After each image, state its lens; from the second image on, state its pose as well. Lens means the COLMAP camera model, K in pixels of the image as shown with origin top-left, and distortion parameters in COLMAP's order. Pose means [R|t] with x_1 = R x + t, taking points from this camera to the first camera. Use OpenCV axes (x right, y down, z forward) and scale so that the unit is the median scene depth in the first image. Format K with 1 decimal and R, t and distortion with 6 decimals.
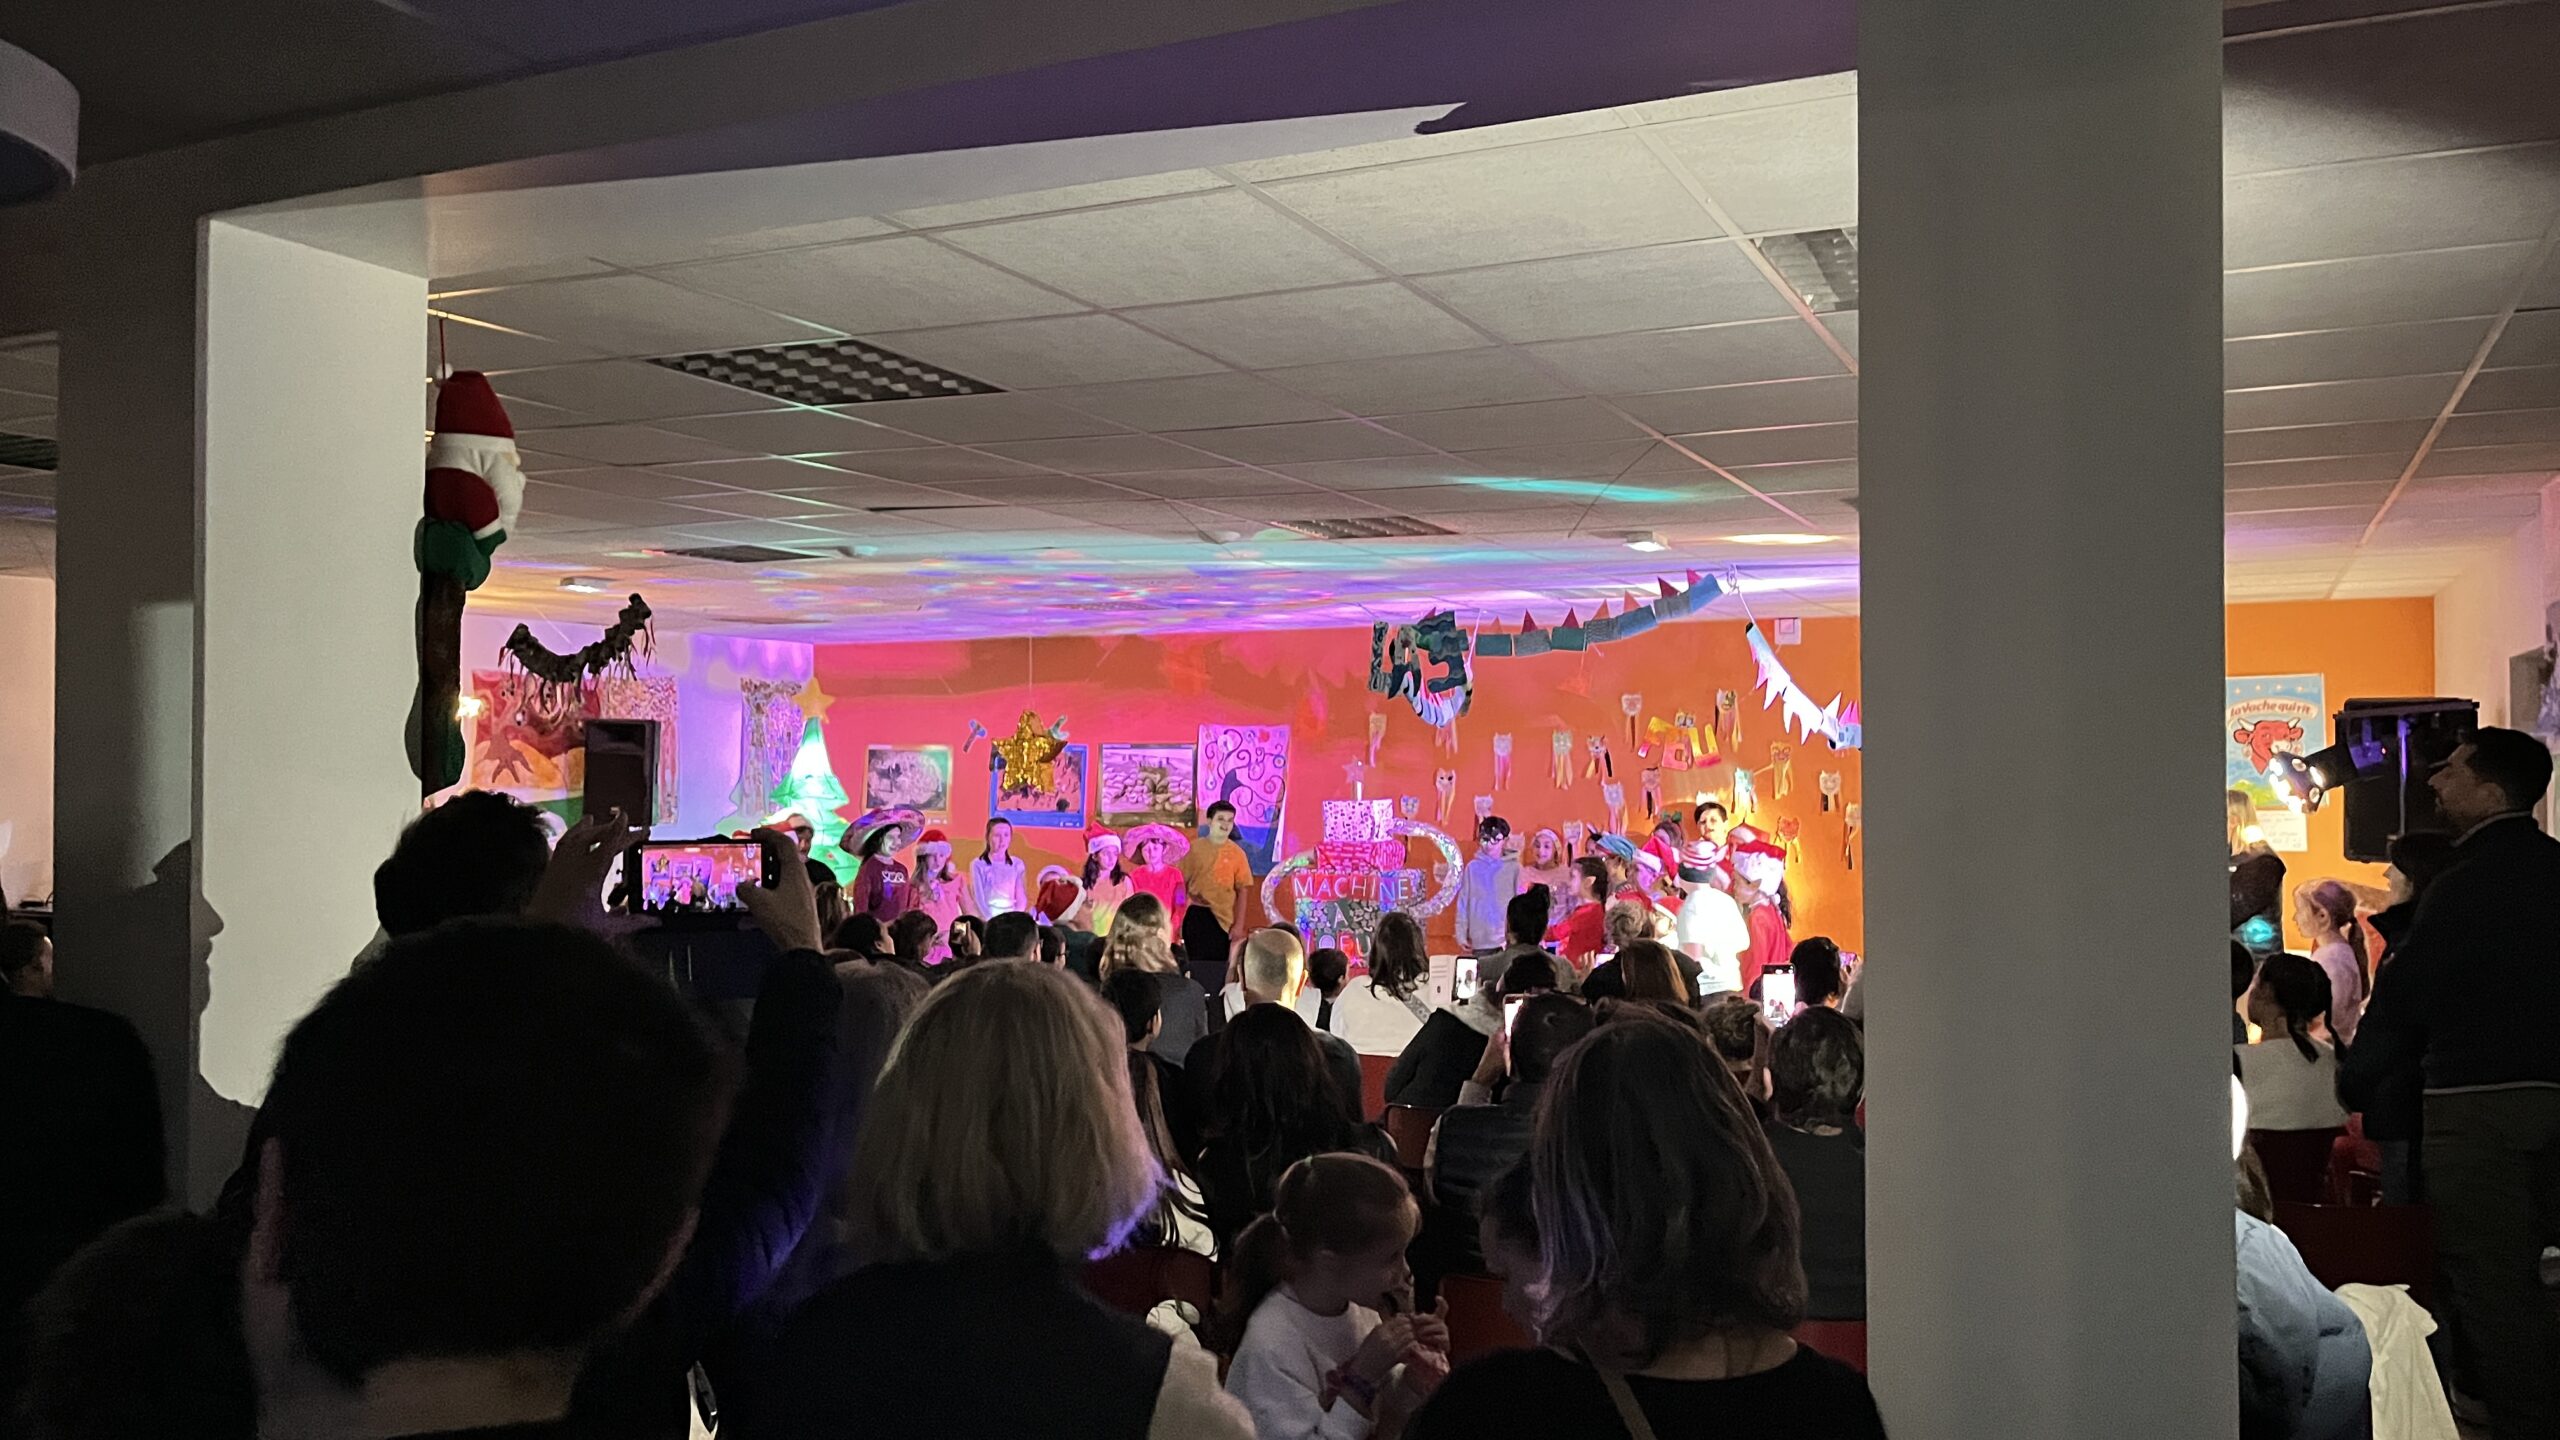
lens RADIAL K [[1920.4, 0, 1261.6], [0, 1920.4, 704.3], [0, 0, 1]] dist [0.063315, -0.086193]
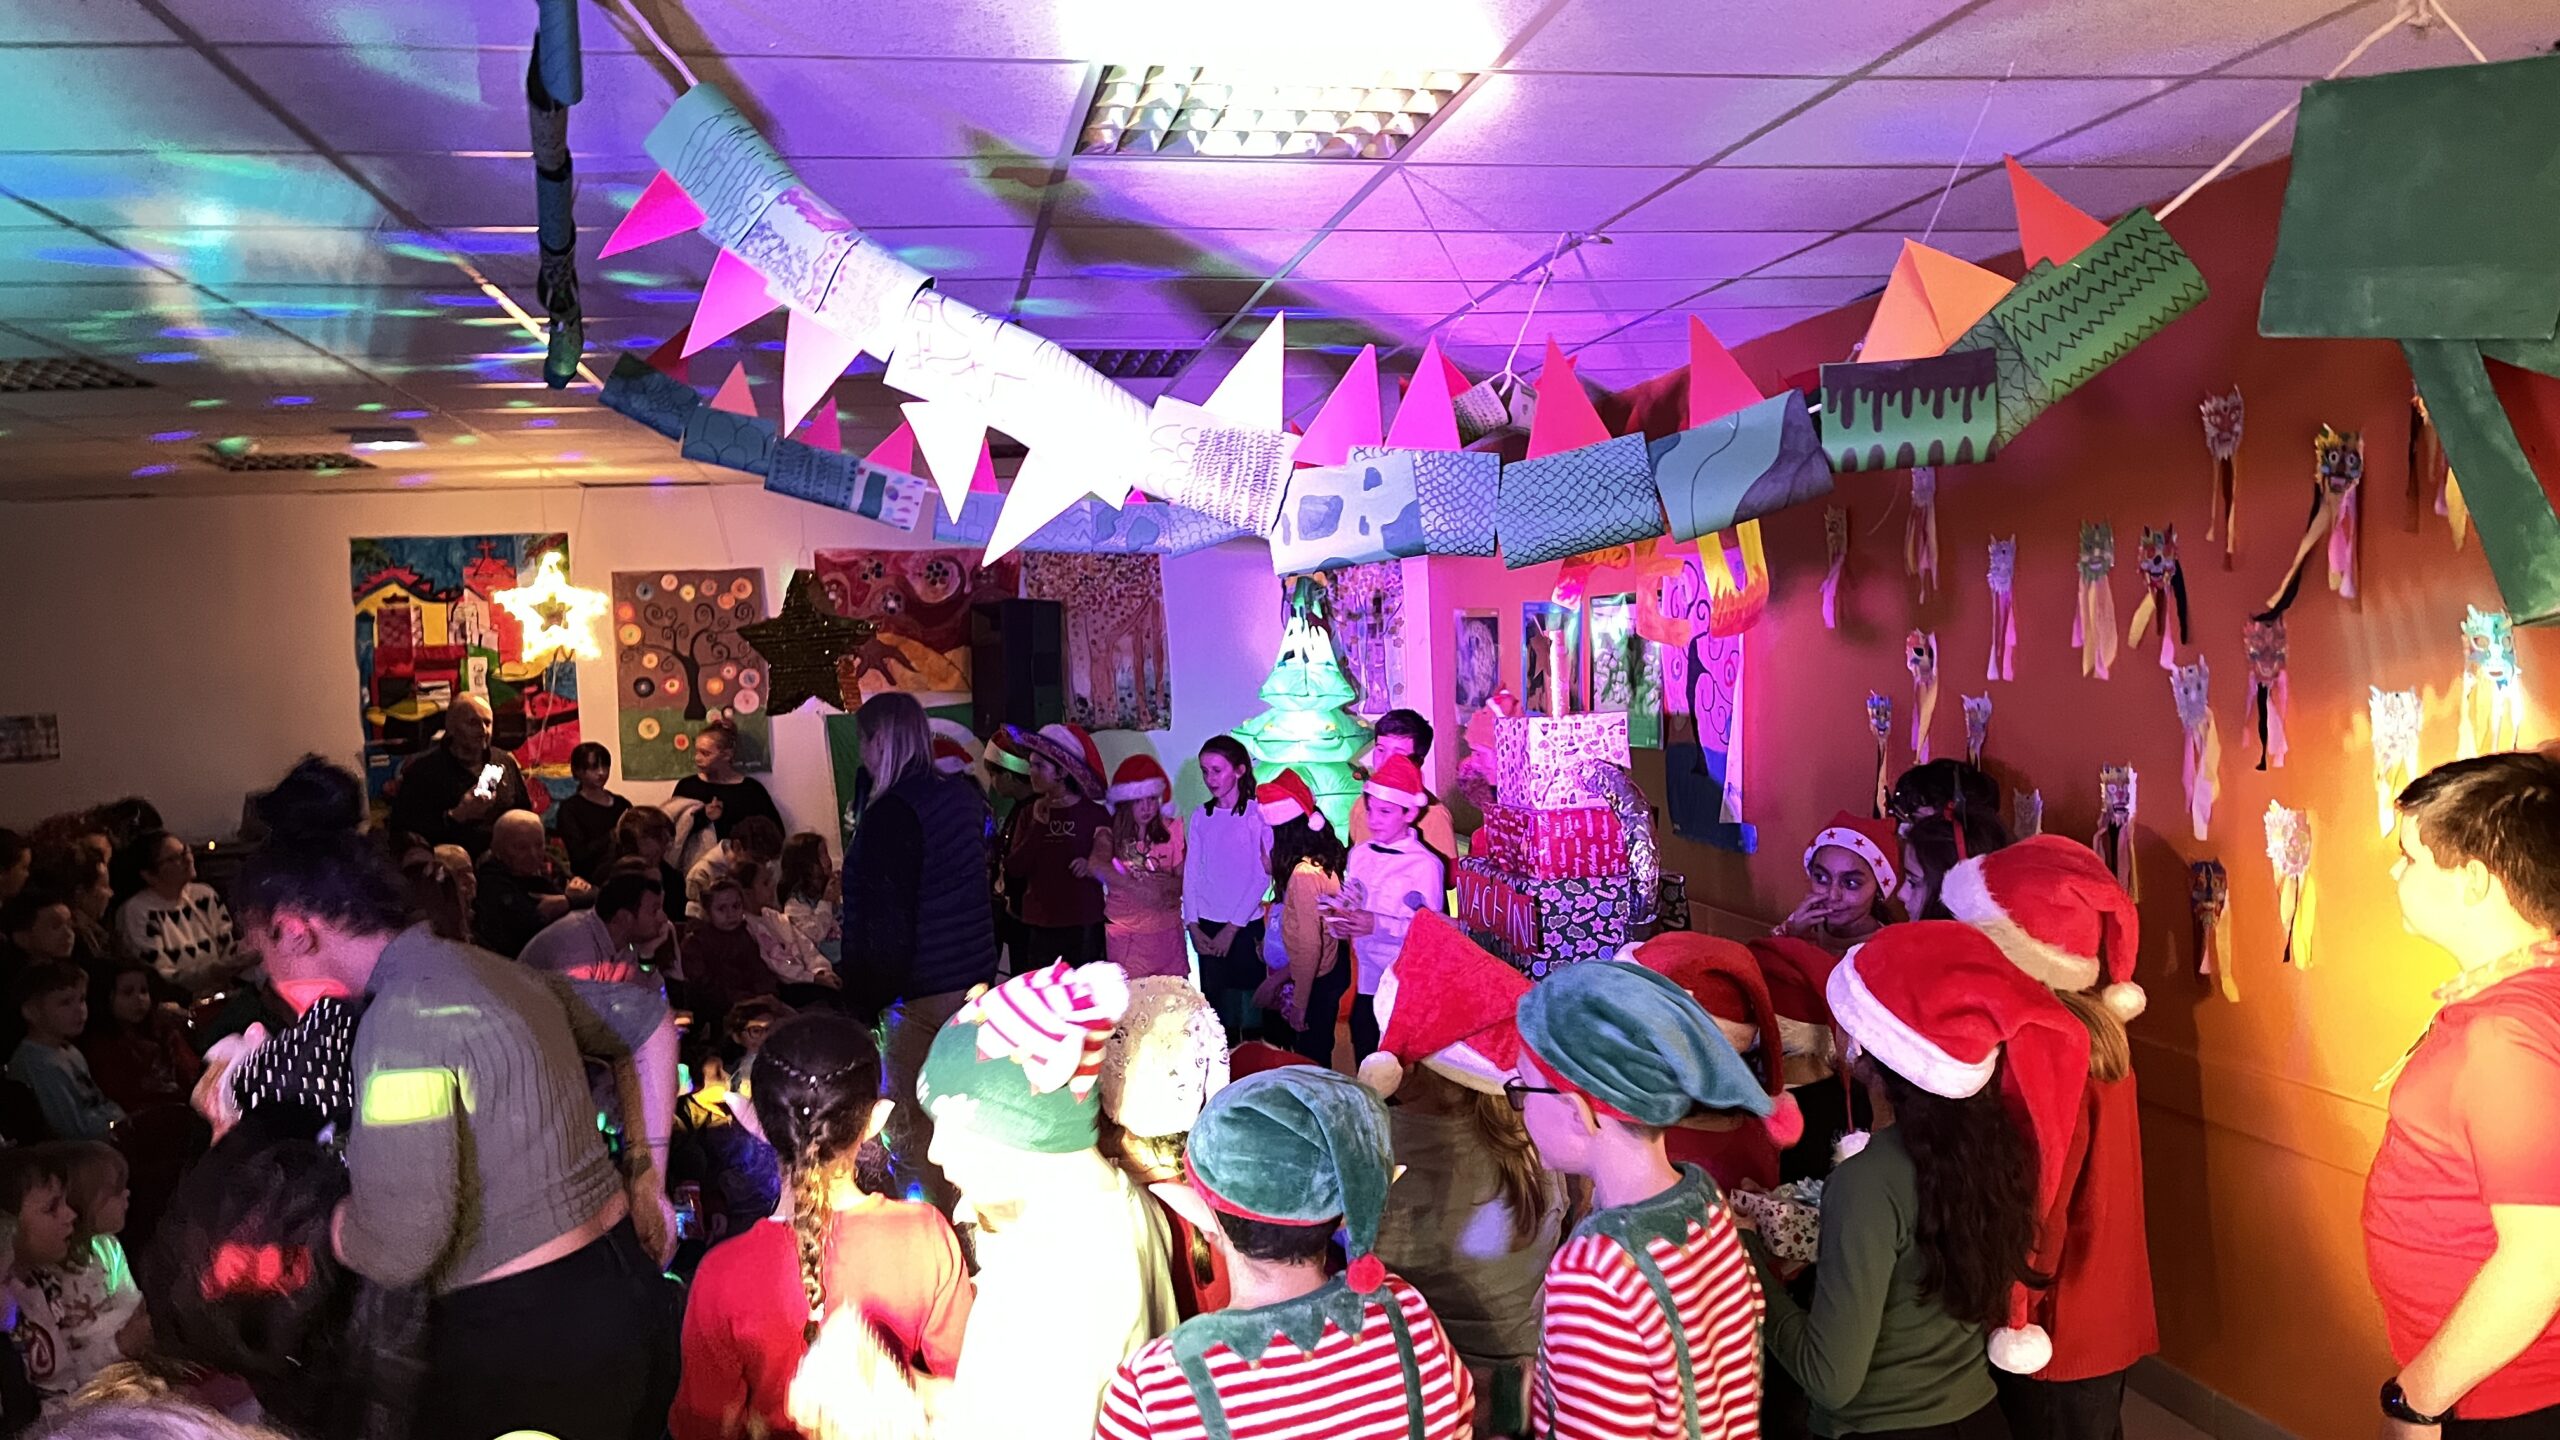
lens RADIAL K [[1920.4, 0, 1253.0], [0, 1920.4, 730.7], [0, 0, 1]] dist [0.063315, -0.086193]
pose [[0.610859, 0.008278, -0.791696, 0.363902], [0.065784, 0.995957, 0.061172, 0.021415], [0.789001, -0.089448, 0.607845, 0.666830]]
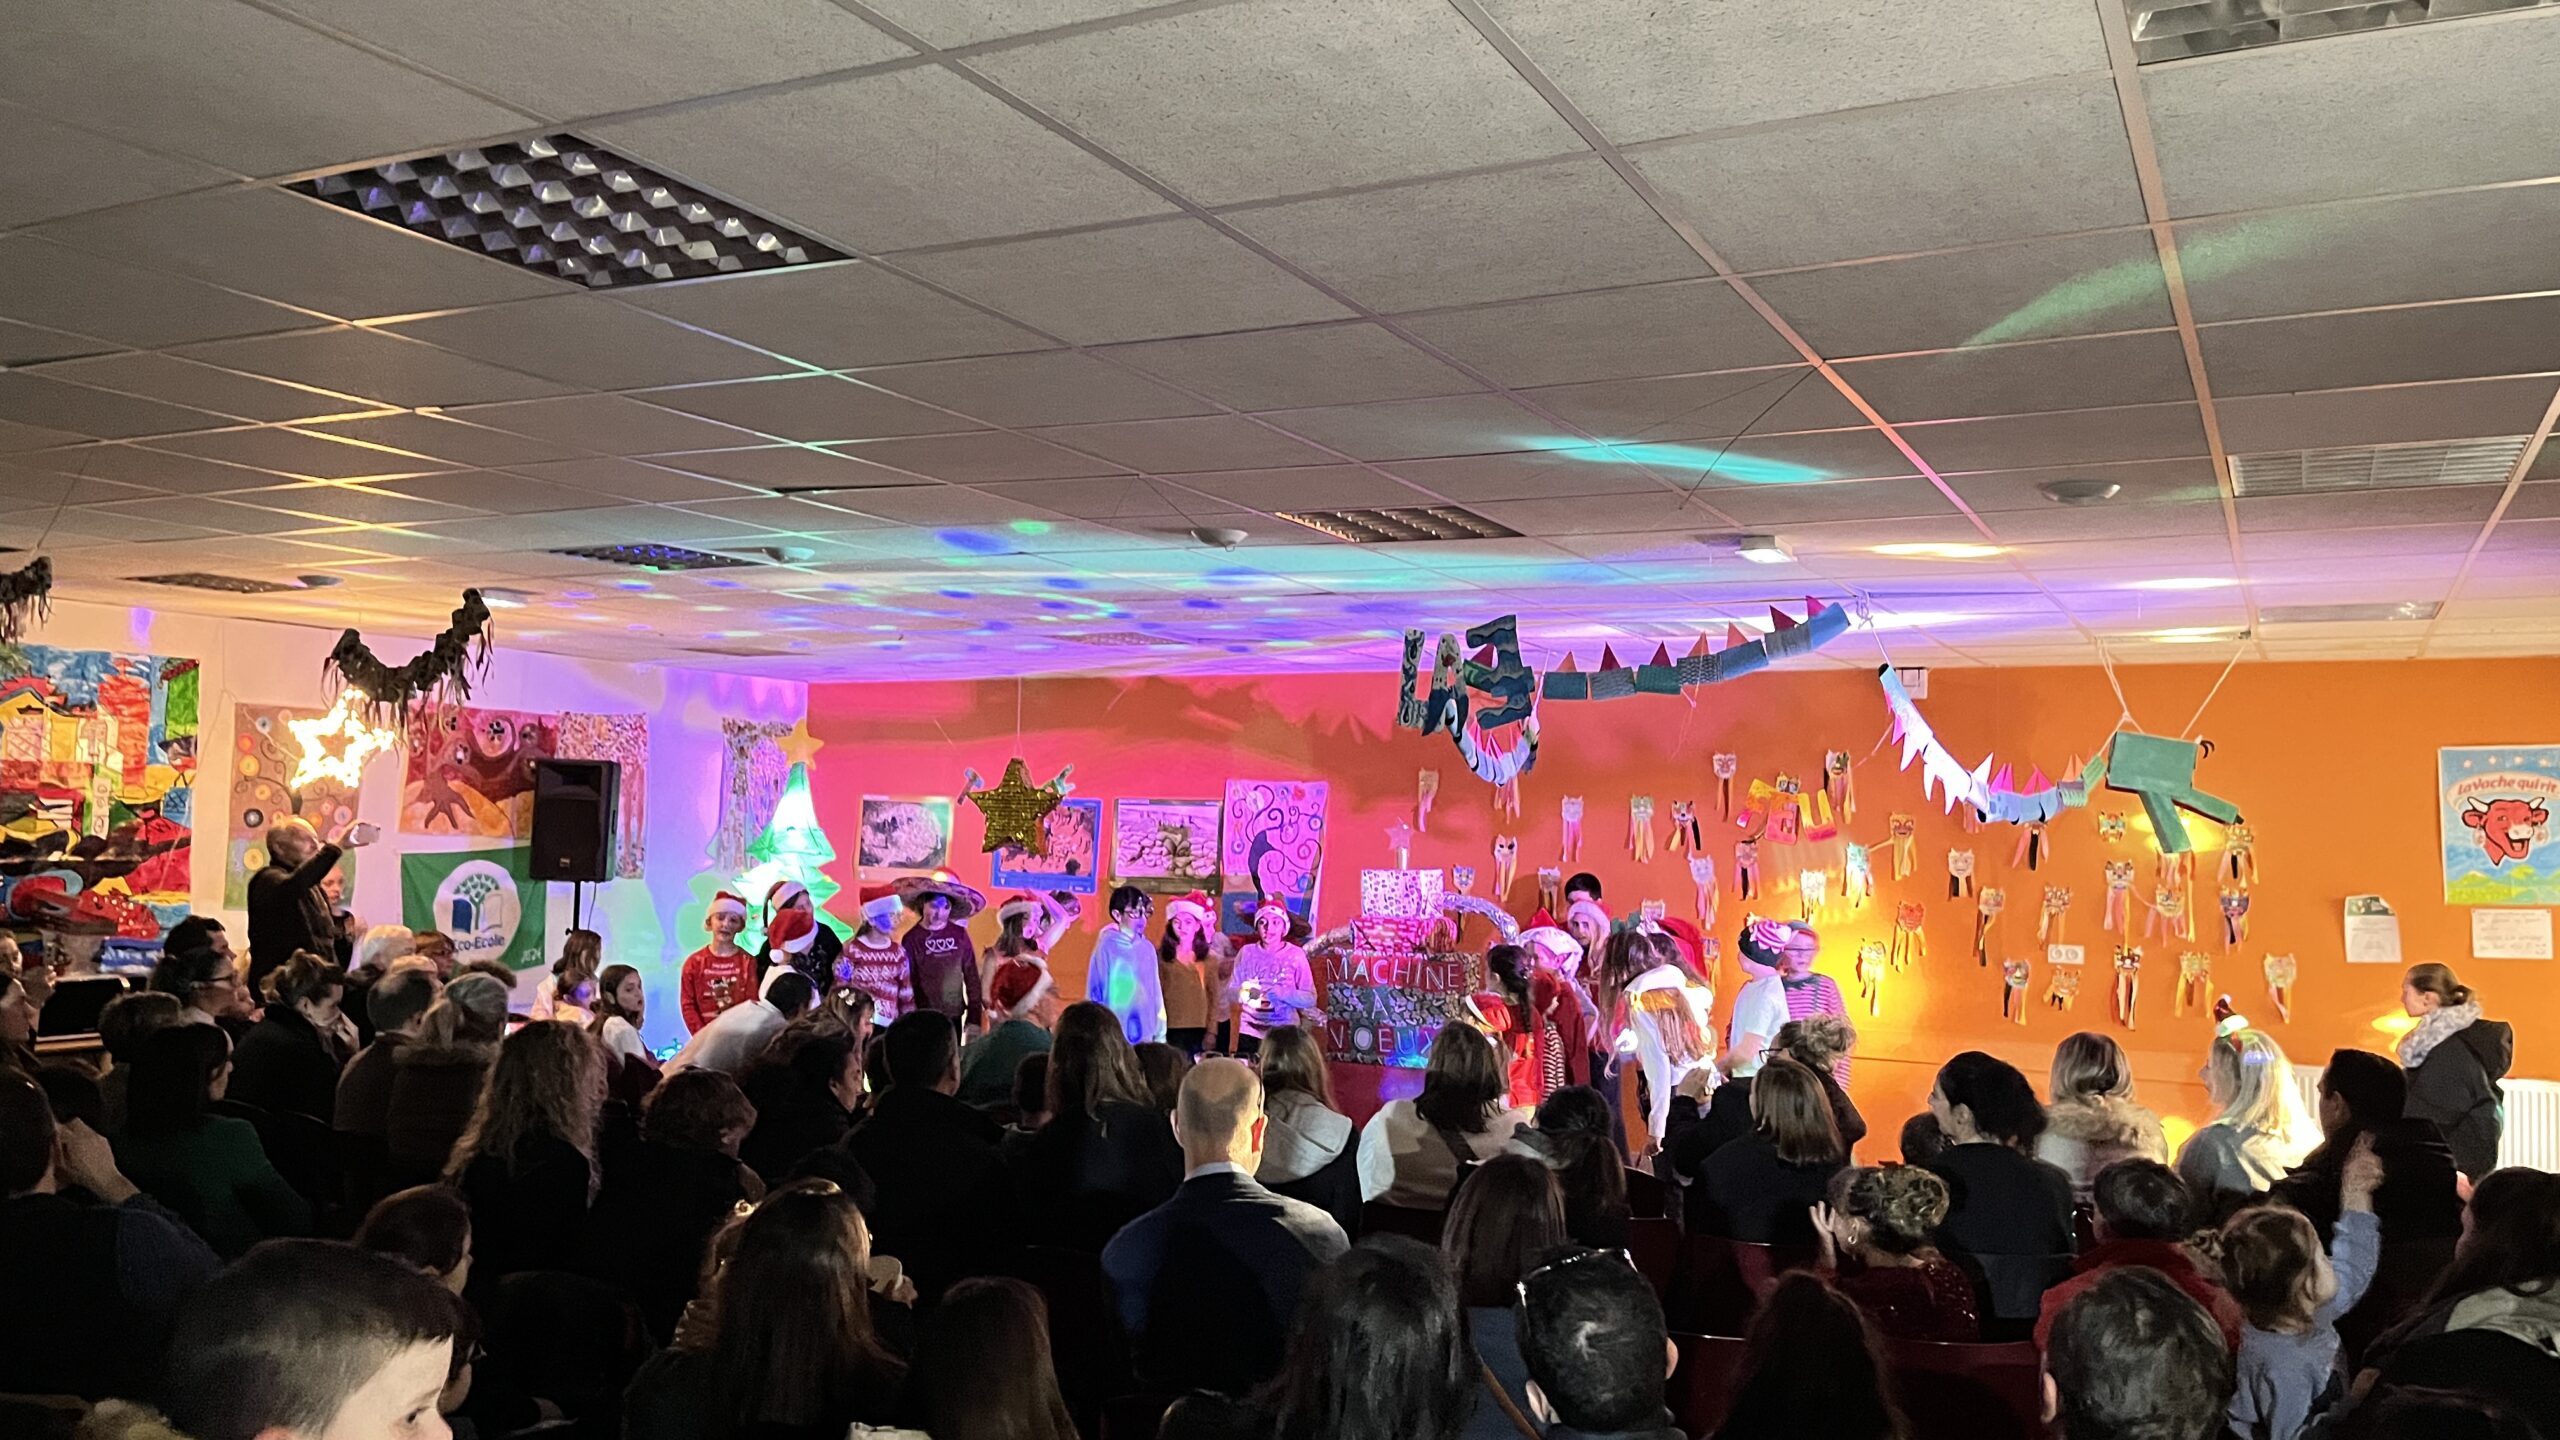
lens RADIAL K [[1920.4, 0, 1255.3], [0, 1920.4, 703.5], [0, 0, 1]] dist [0.063315, -0.086193]
pose [[0.999119, 0.019828, -0.036992, 0.014334], [-0.021042, 0.999243, -0.032730, 0.004904], [0.036315, 0.033480, 0.998779, 0.132389]]
